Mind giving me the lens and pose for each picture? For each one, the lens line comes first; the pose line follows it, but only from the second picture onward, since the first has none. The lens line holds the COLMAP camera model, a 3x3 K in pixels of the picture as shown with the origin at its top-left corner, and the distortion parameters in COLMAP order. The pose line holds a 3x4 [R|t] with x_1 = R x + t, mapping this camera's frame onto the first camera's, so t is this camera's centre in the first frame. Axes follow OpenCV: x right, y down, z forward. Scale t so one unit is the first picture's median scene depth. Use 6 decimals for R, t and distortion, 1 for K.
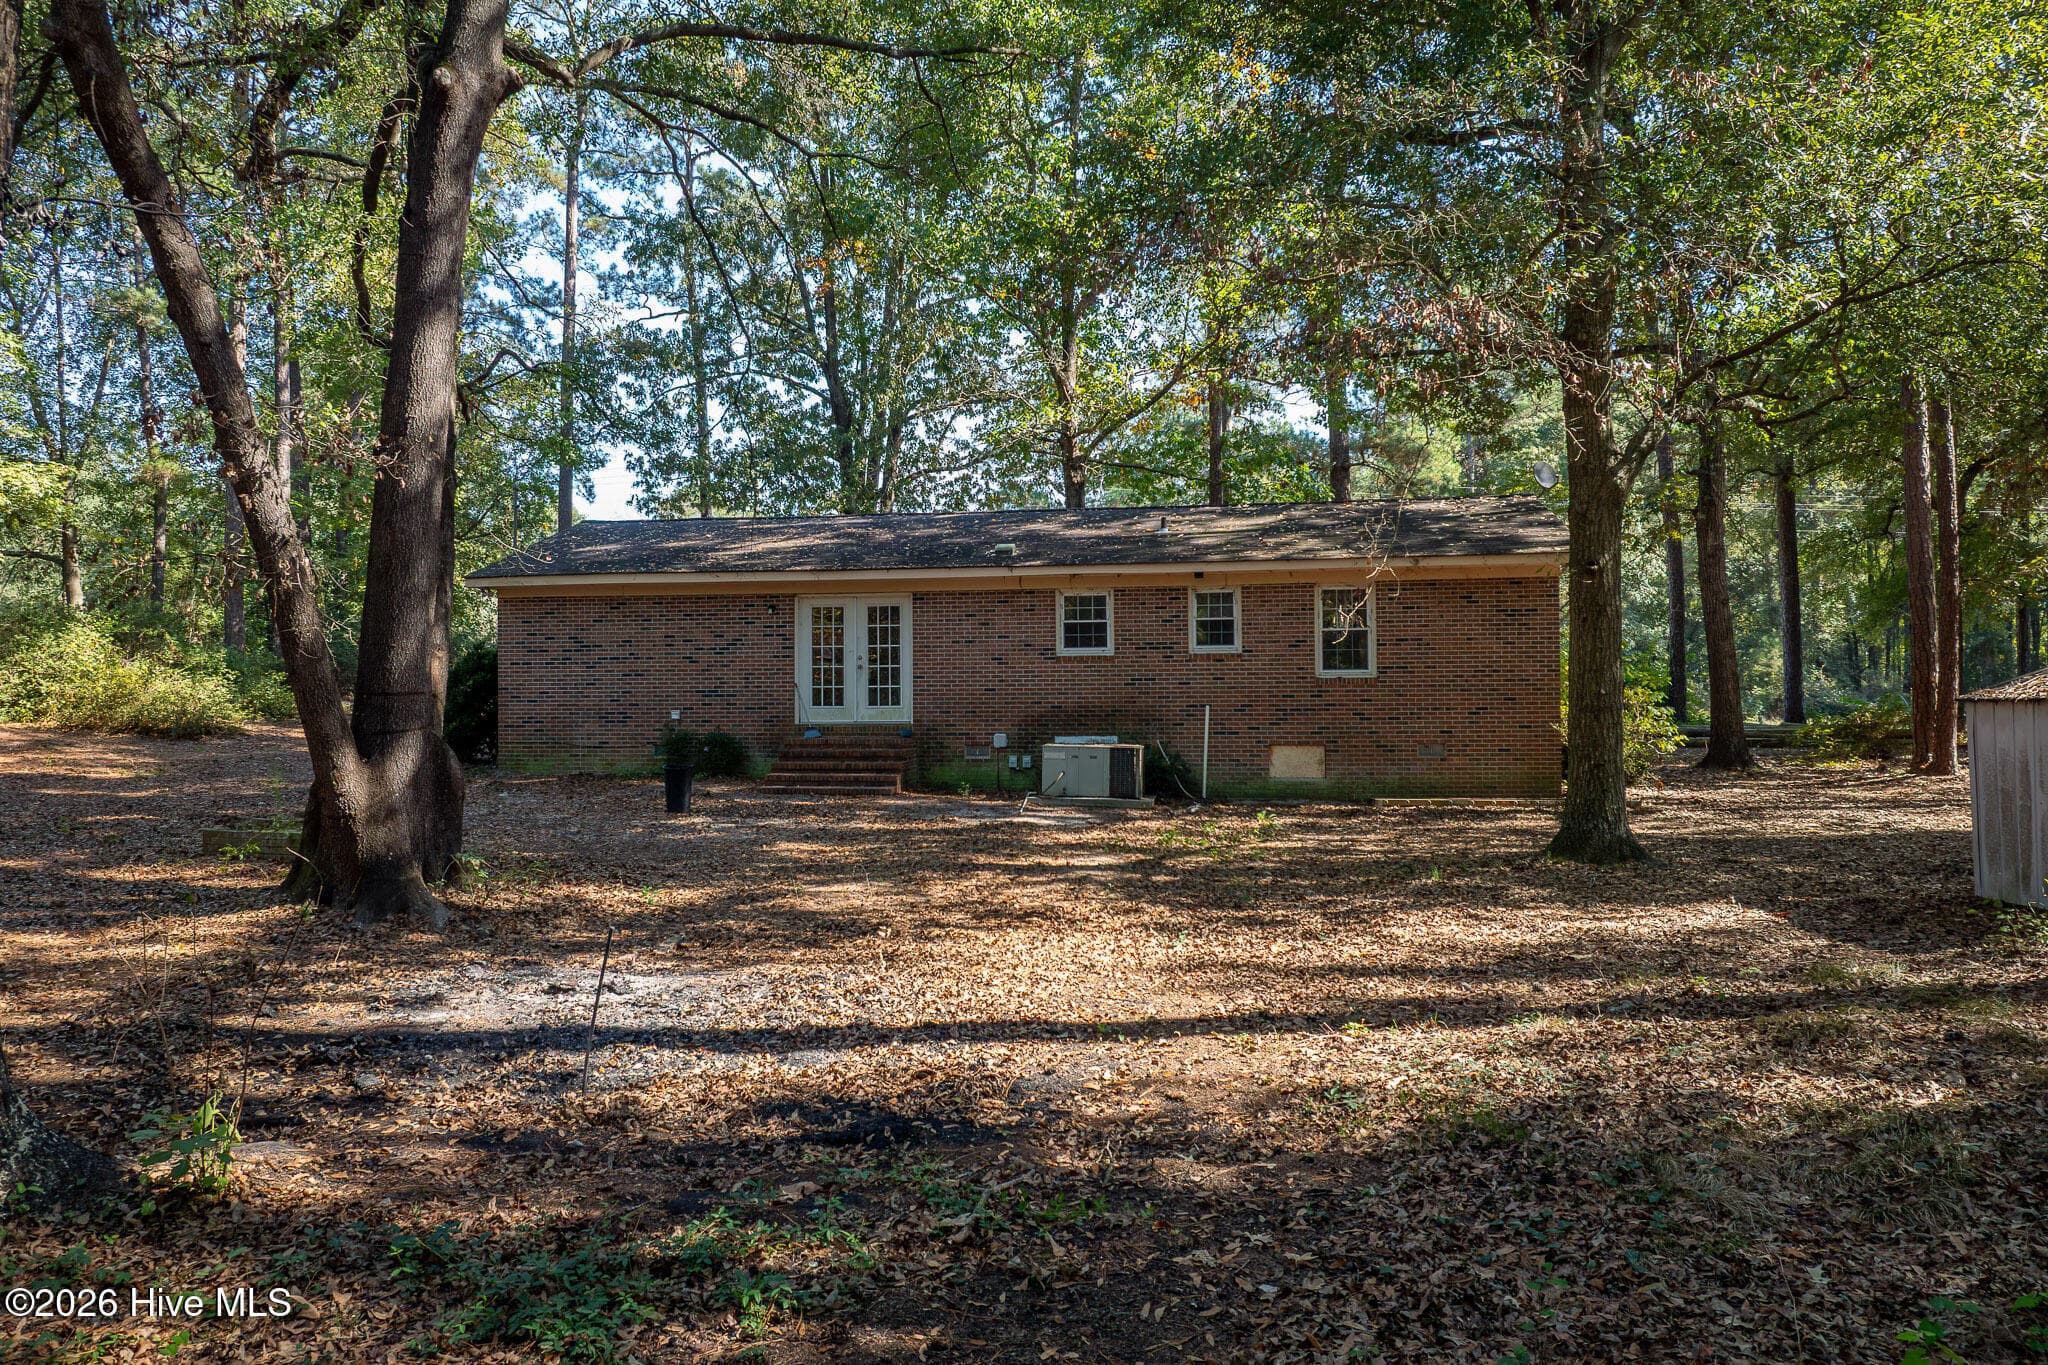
lens RADIAL K [[1459.7, 0, 1017.6], [0, 1459.7, 685.8], [0, 0, 1]] dist [-0.042025, 0.004140]
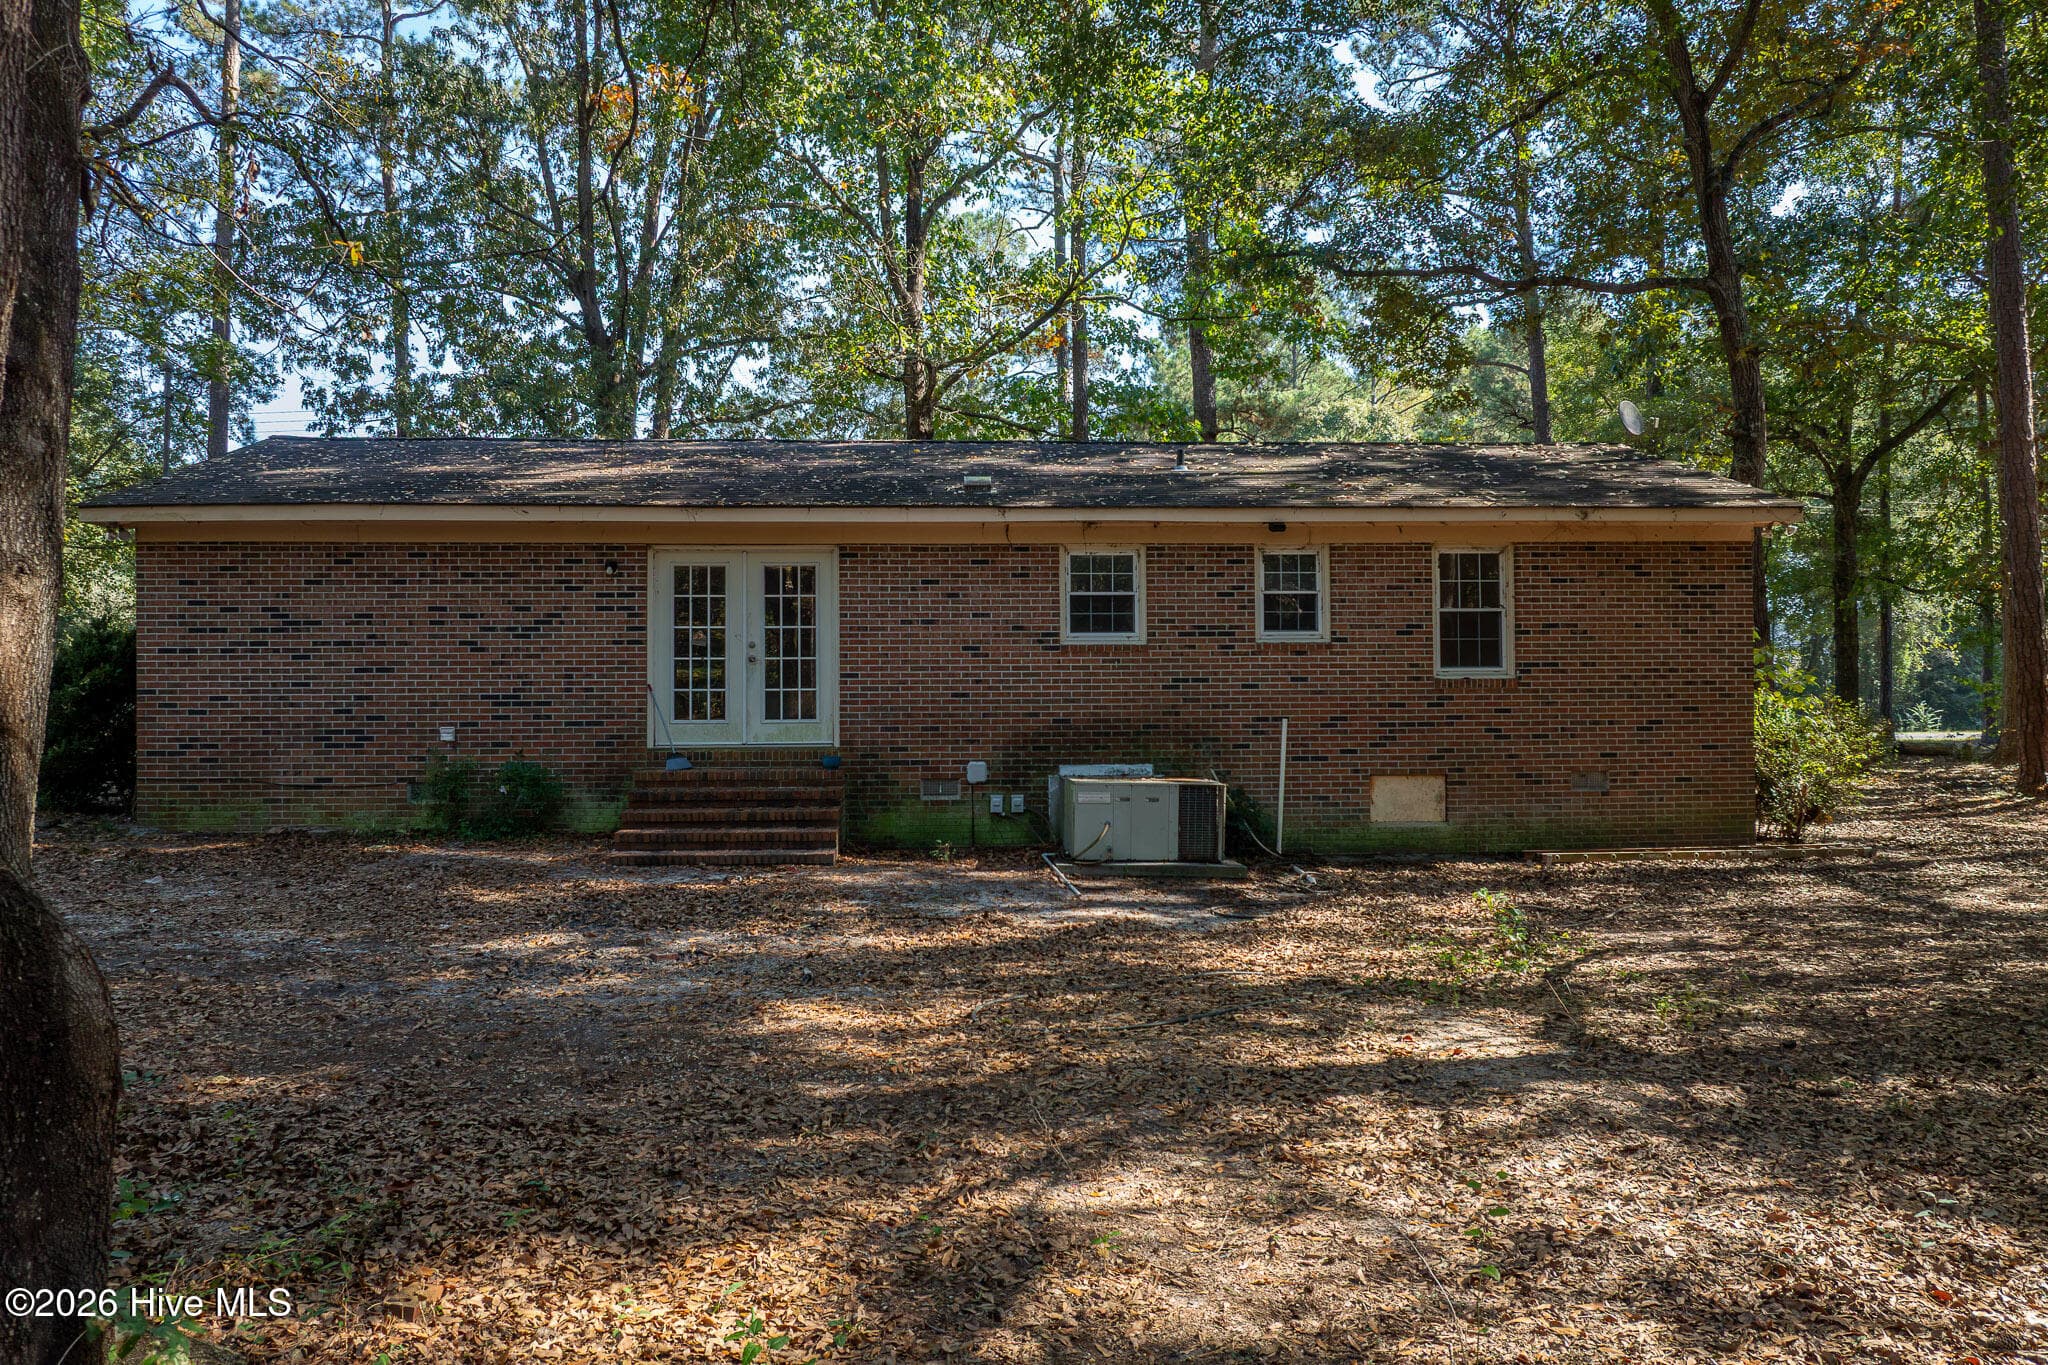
lens RADIAL K [[1459.7, 0, 1019.7], [0, 1459.7, 677.3], [0, 0, 1]] dist [-0.042025, 0.004140]
pose [[0.974747, 0.004113, 0.223274, -0.136593], [-0.002627, 0.999972, -0.006952, -0.000756], [-0.223297, 0.006190, 0.974731, 0.343535]]
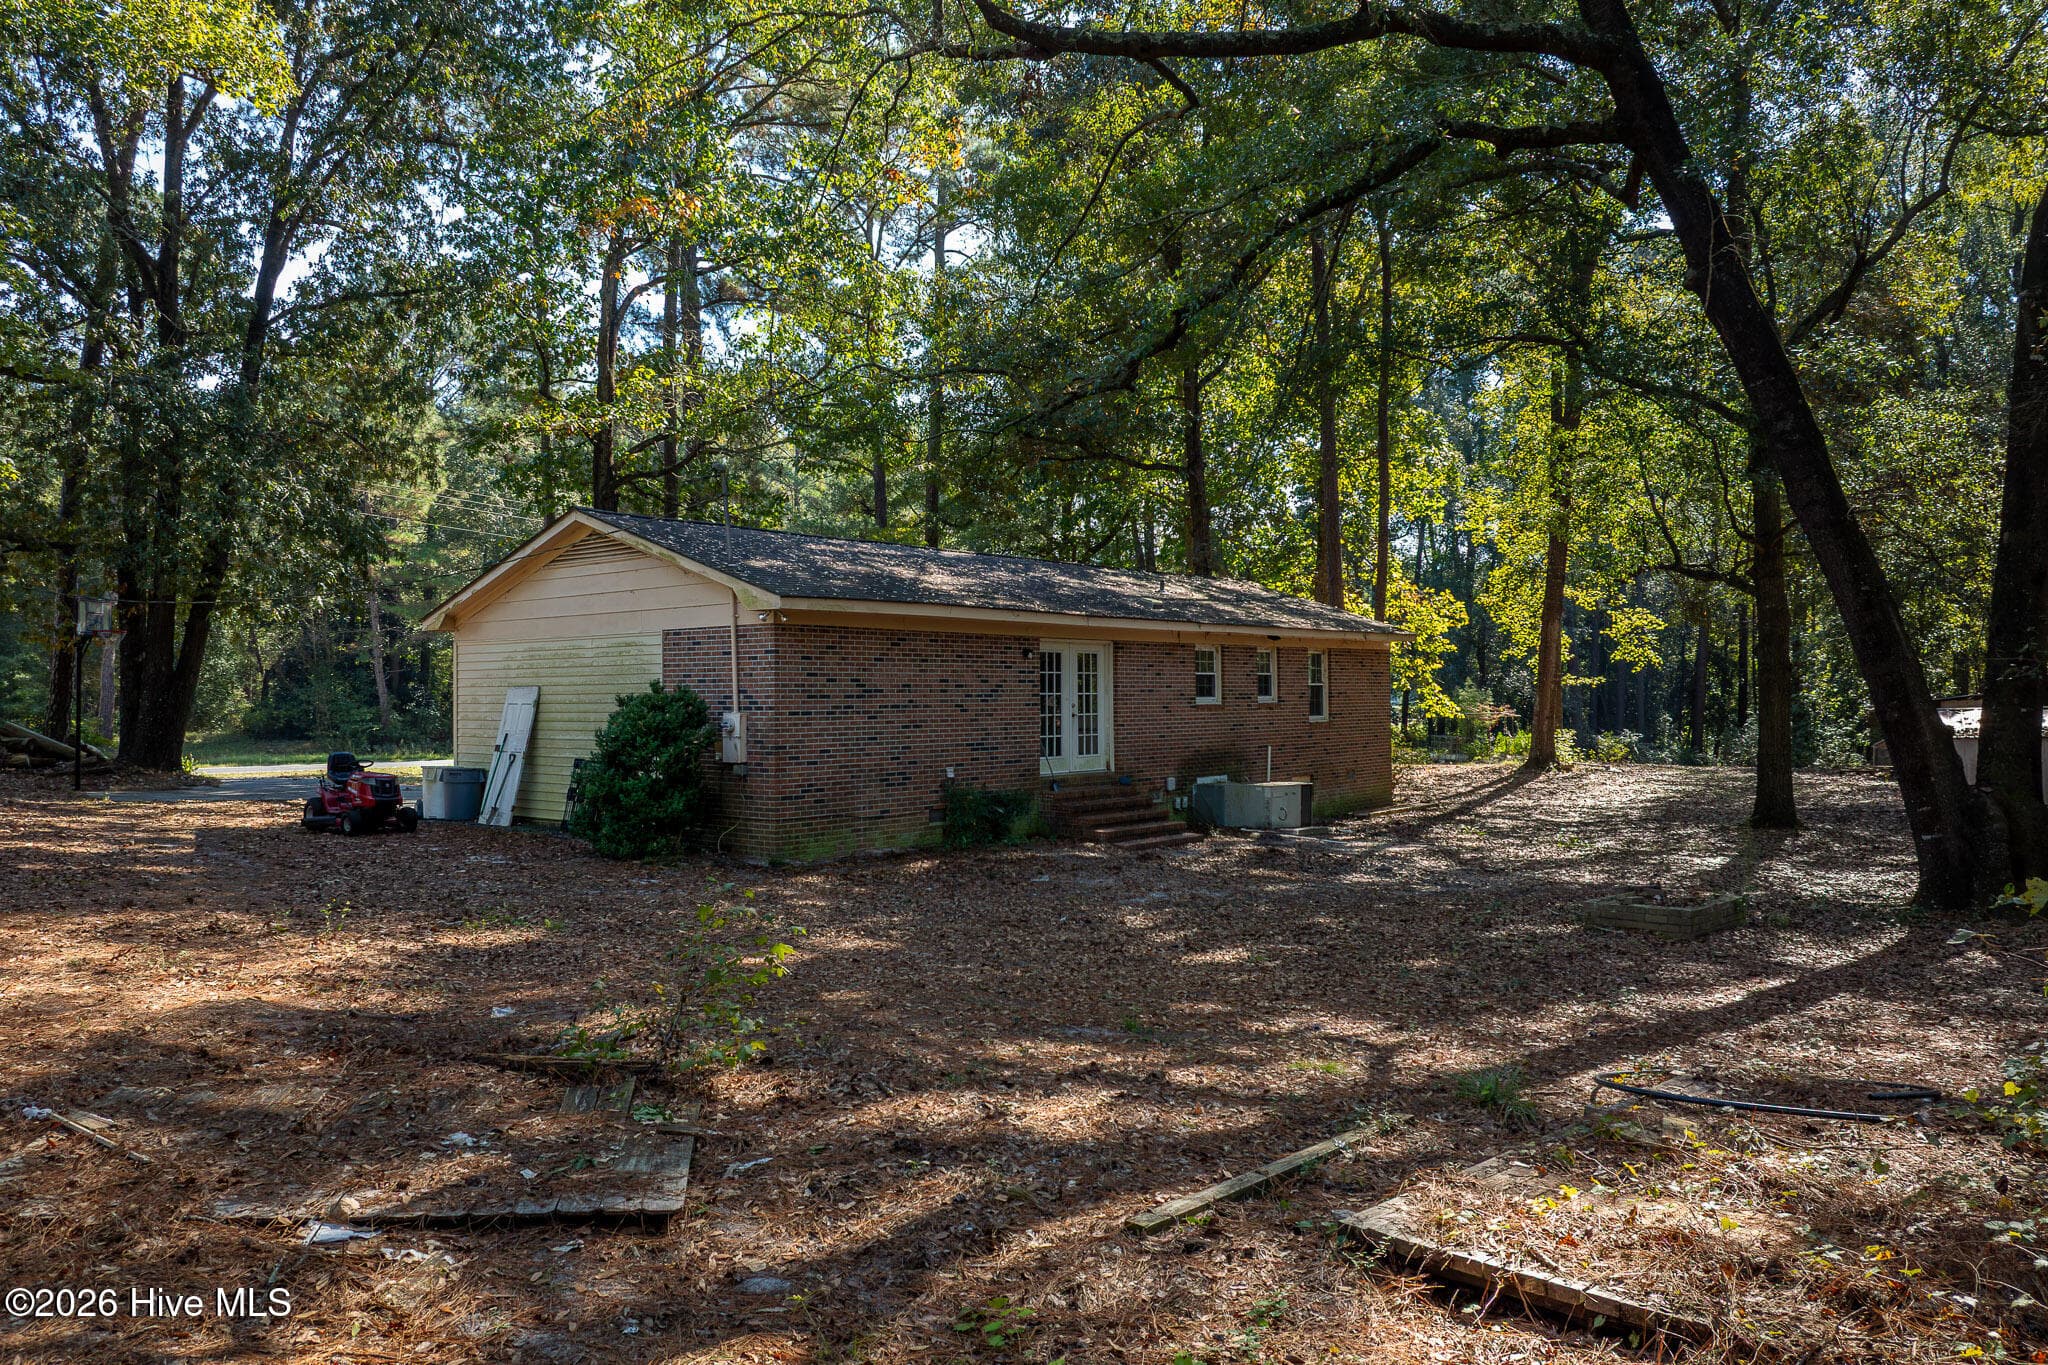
lens RADIAL K [[1459.7, 0, 1021.6], [0, 1459.7, 693.1], [0, 0, 1]] dist [-0.042025, 0.004140]
pose [[0.507701, 0.005400, 0.861516, -0.962757], [-0.003808, 0.999985, -0.004024, -0.023587], [-0.861525, -0.001238, 0.507714, 0.536552]]
